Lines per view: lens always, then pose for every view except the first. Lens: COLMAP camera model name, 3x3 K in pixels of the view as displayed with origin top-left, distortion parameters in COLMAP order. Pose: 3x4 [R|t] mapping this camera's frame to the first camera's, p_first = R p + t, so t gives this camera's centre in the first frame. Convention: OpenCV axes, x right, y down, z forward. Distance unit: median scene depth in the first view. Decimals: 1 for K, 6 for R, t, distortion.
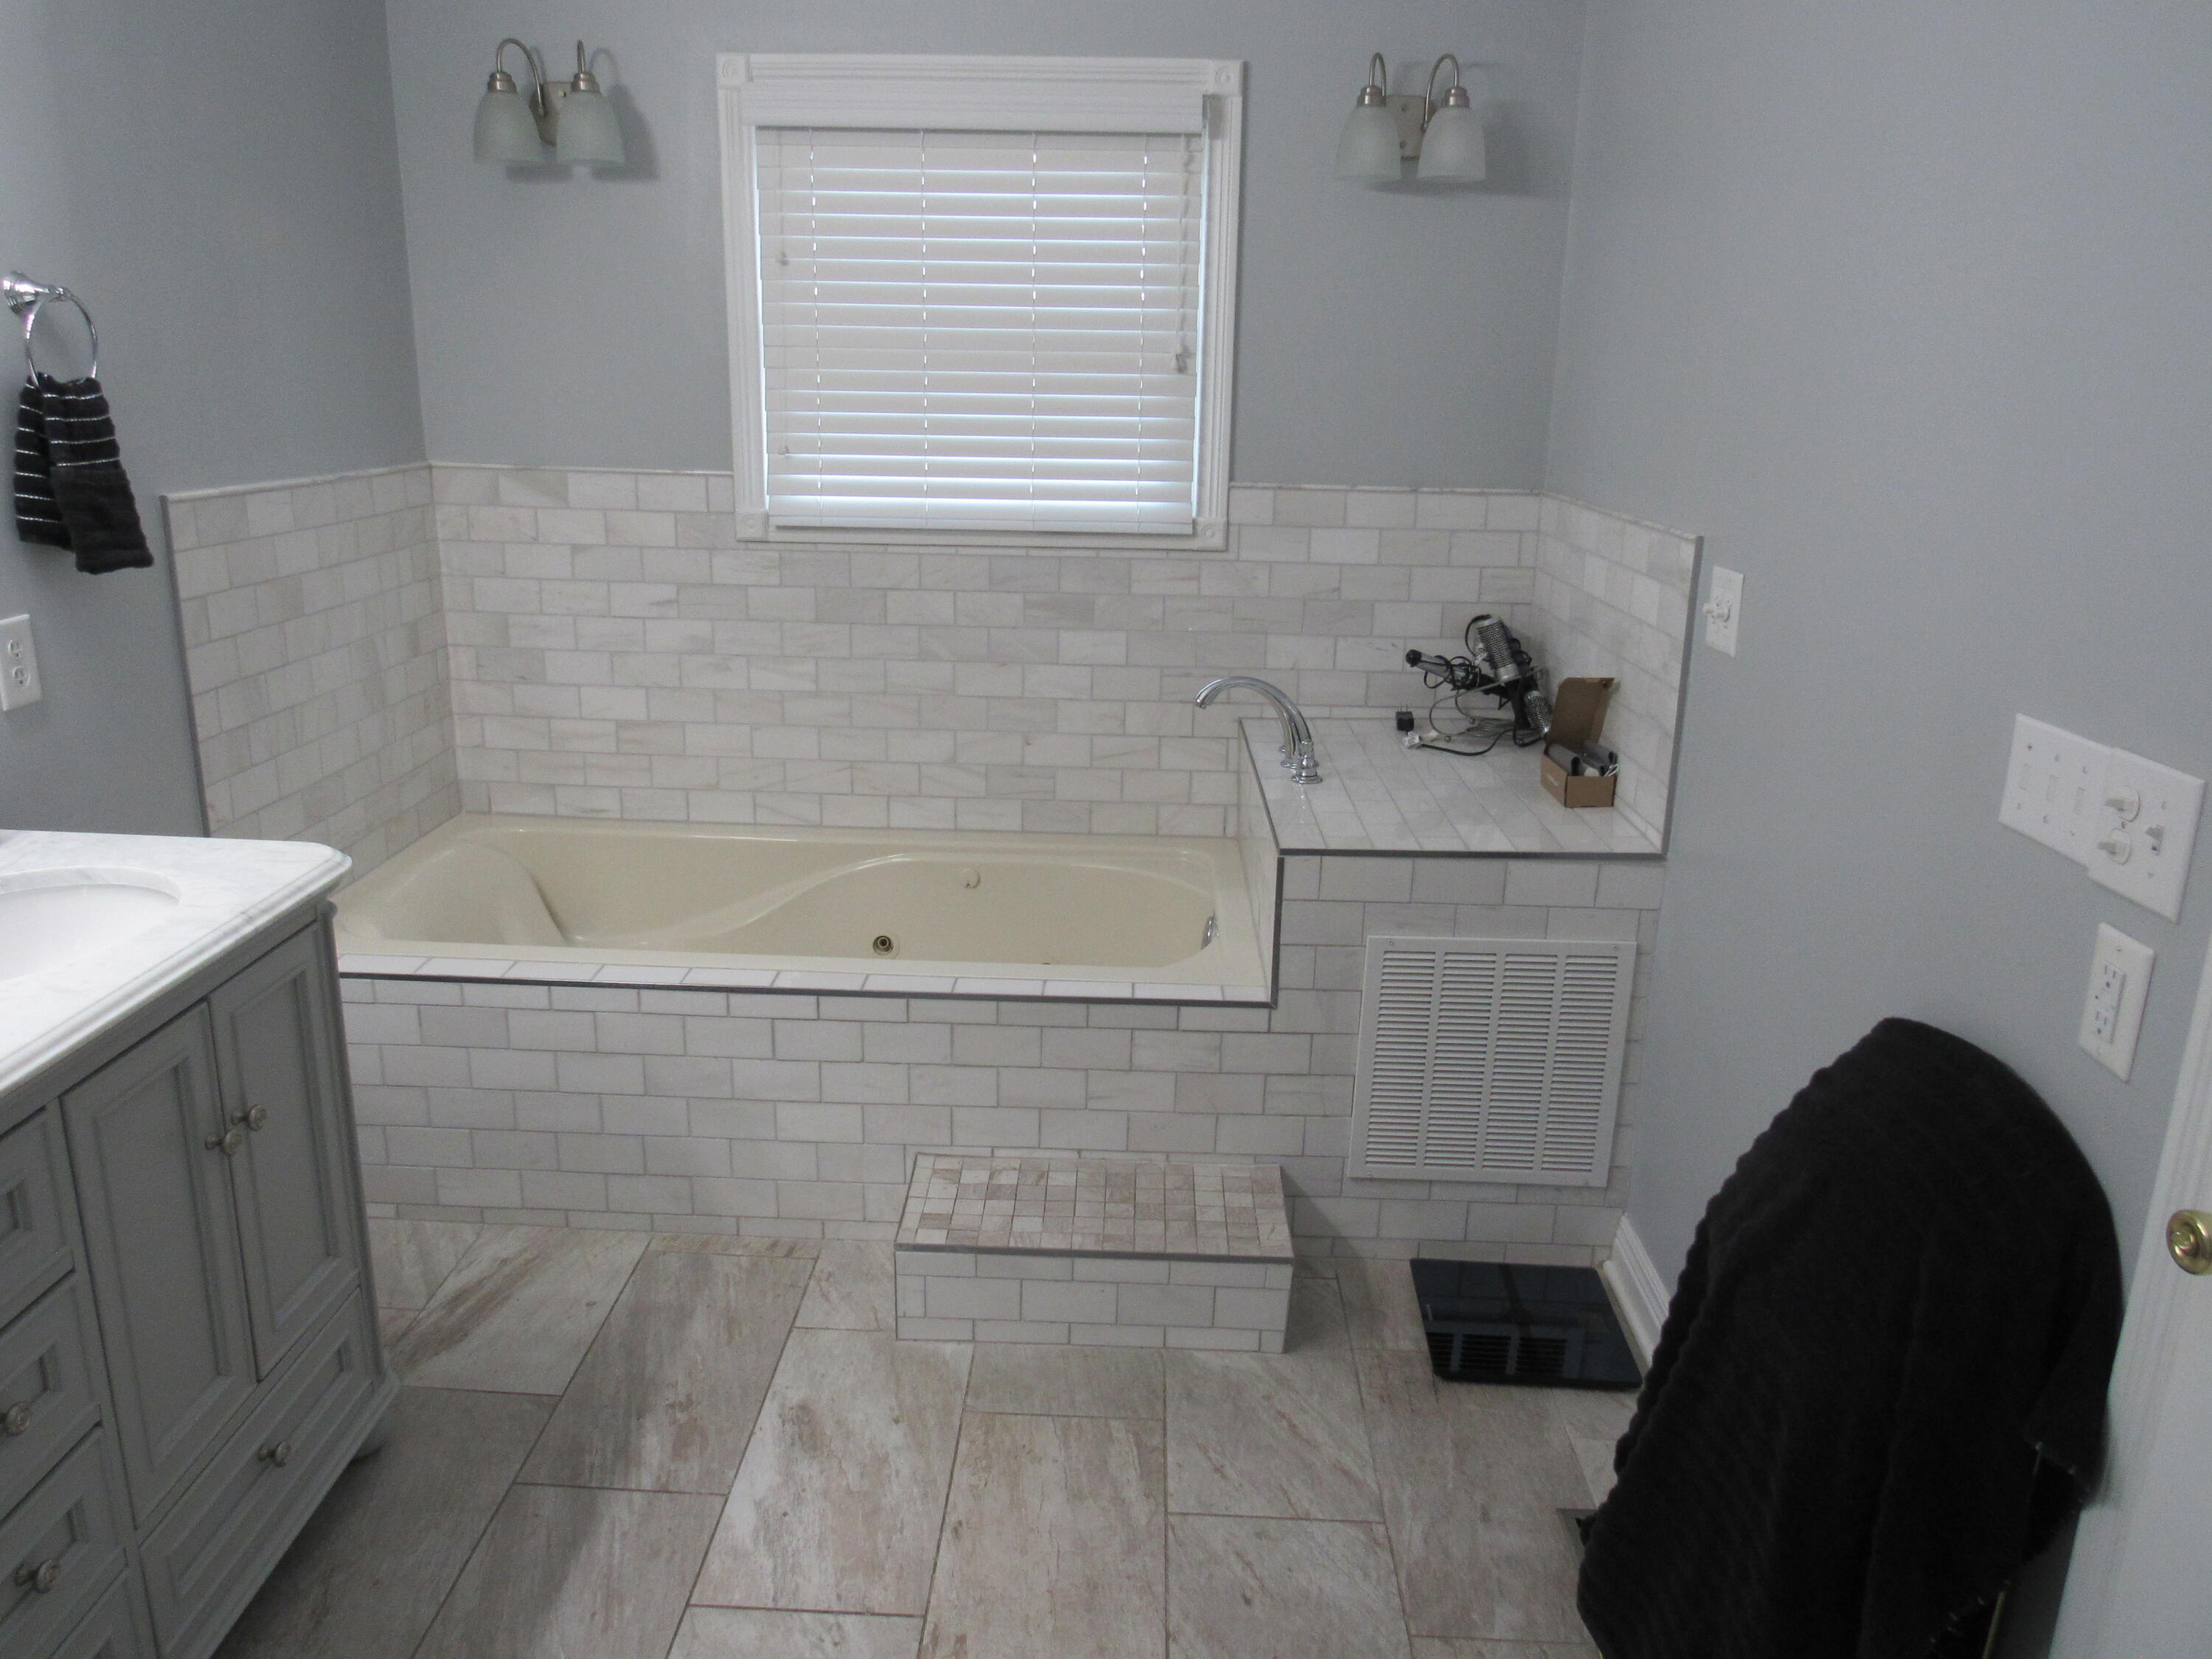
lens RADIAL K [[1583.1, 0, 1105.7], [0, 1583.1, 838.3], [0, 0, 1]] dist [-0.031787, 0.013101]
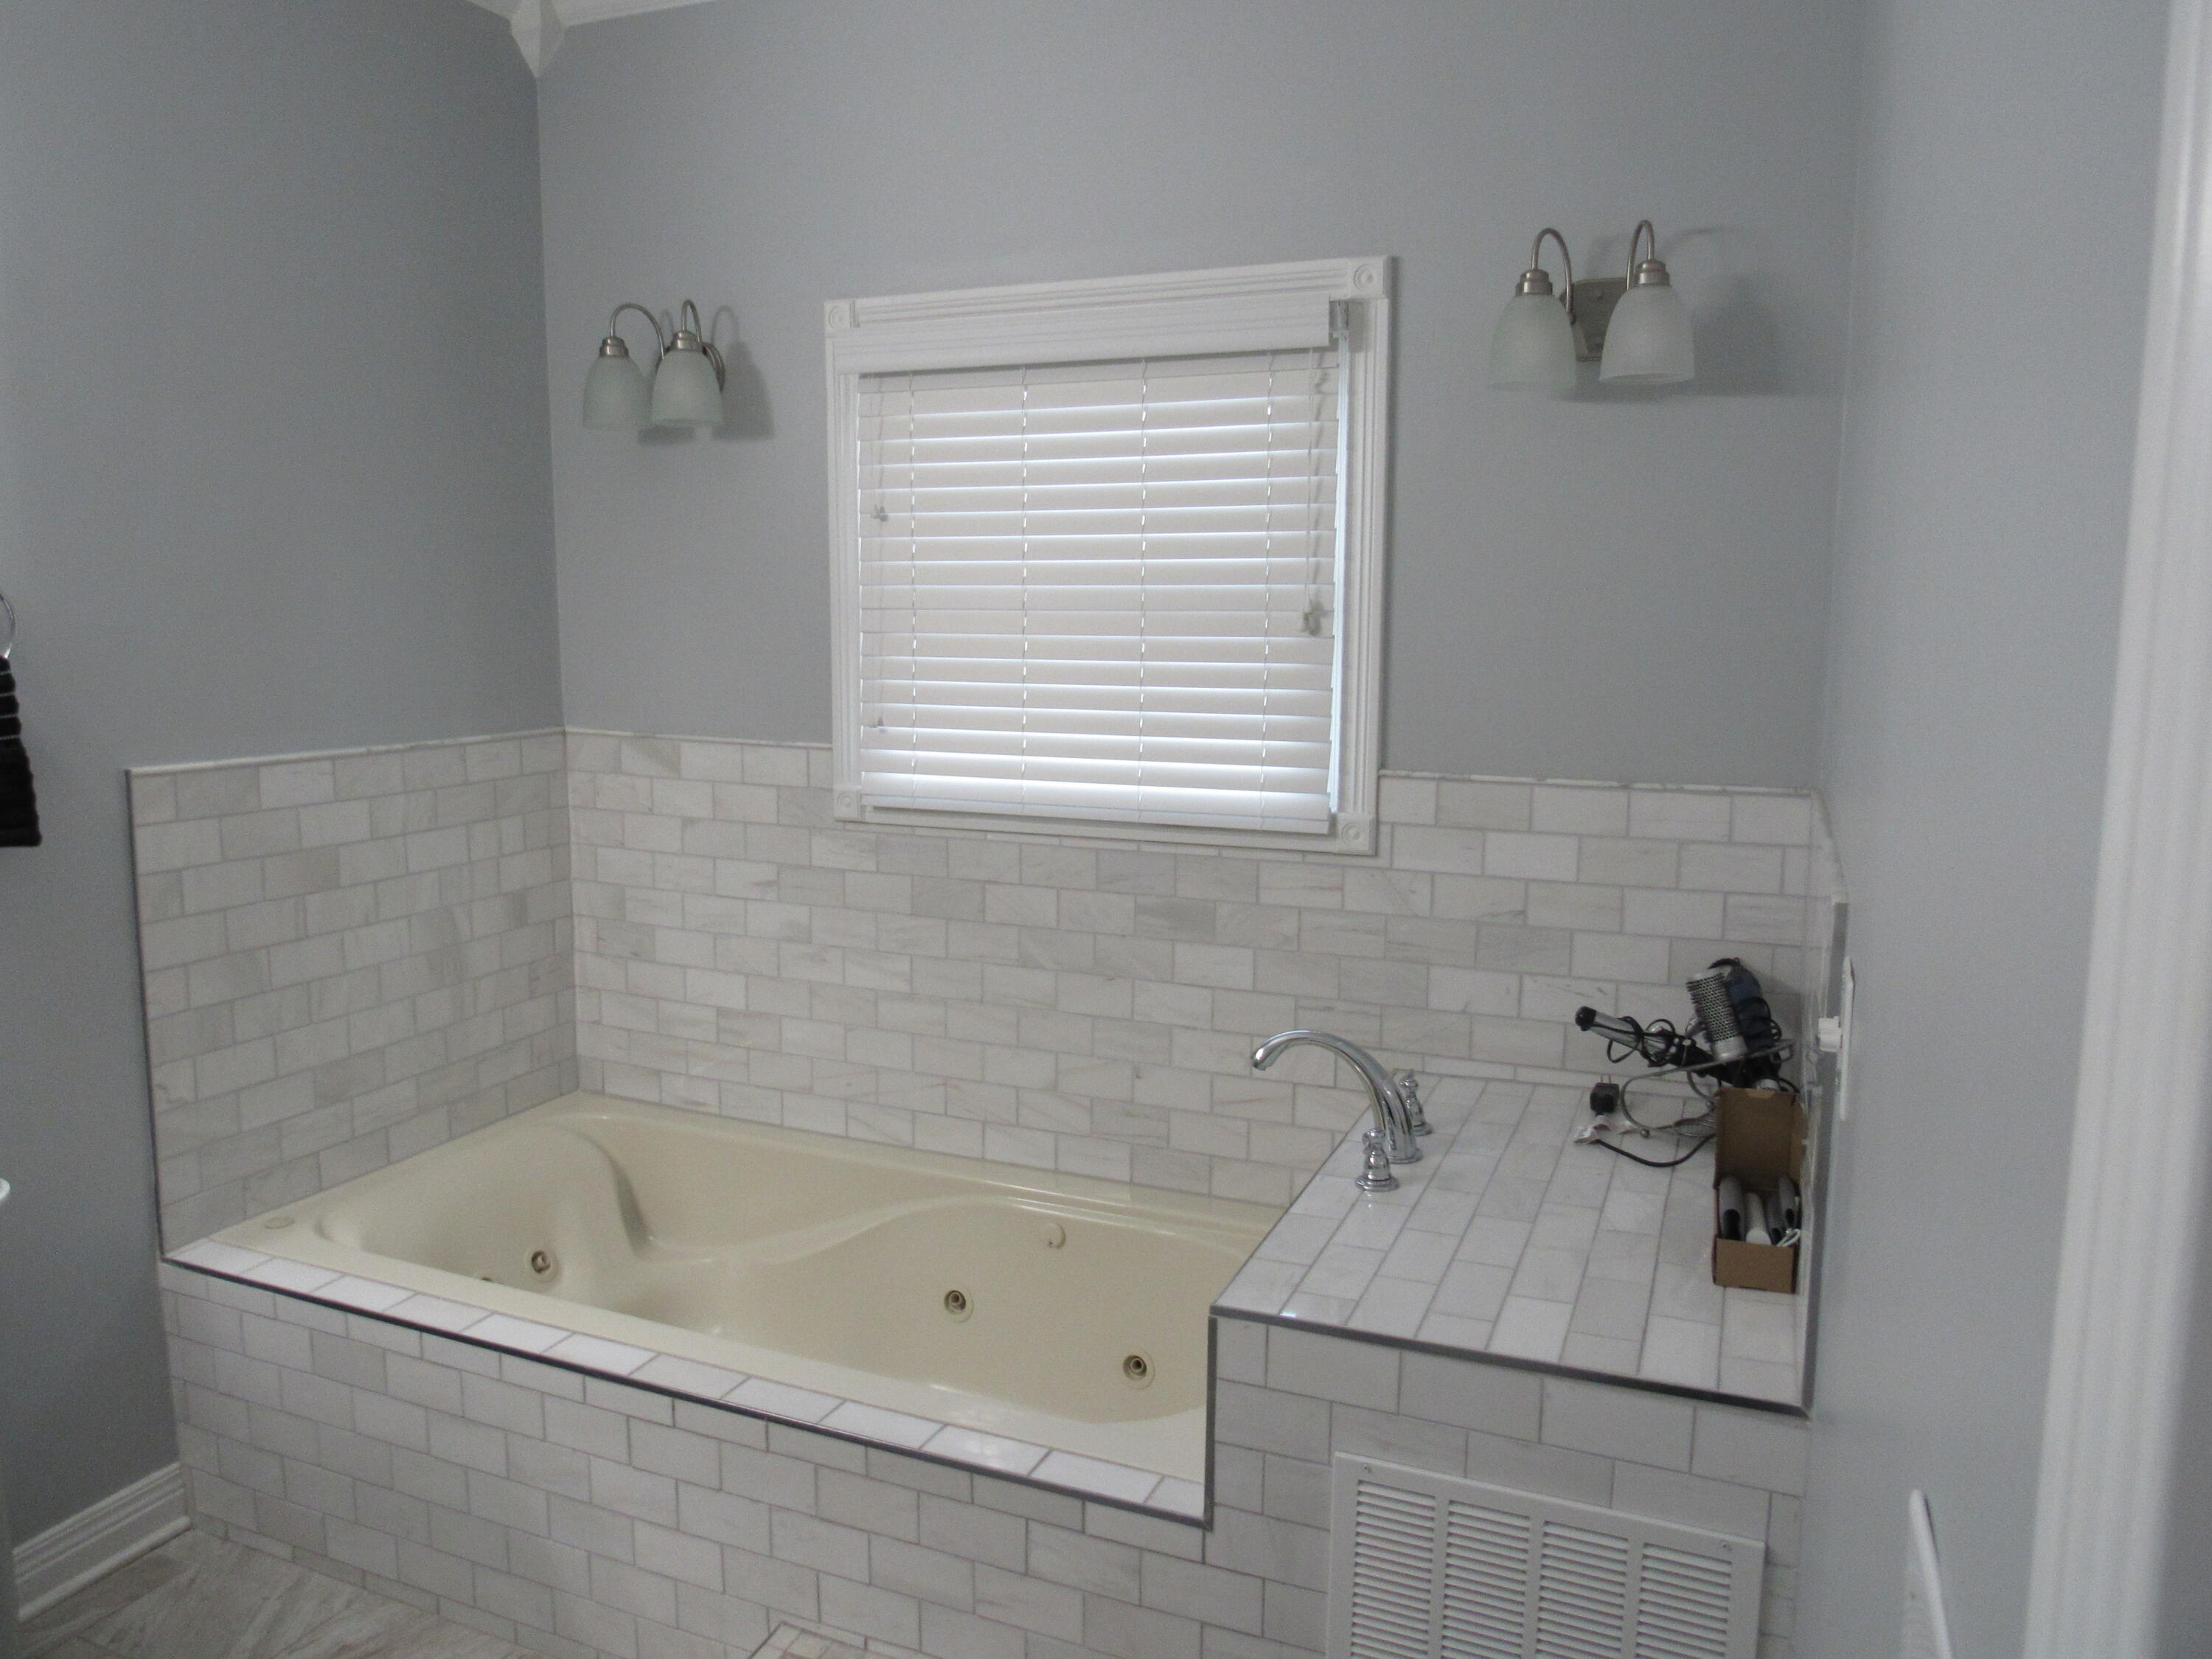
lens RADIAL K [[1583.1, 0, 1105.7], [0, 1583.1, 838.3], [0, 0, 1]] dist [-0.031787, 0.013101]
pose [[0.928612, 0.039977, -0.368892, 0.241337], [-0.093453, 0.987328, -0.128253, -0.078413], [0.359090, 0.153572, 0.920581, 0.234452]]
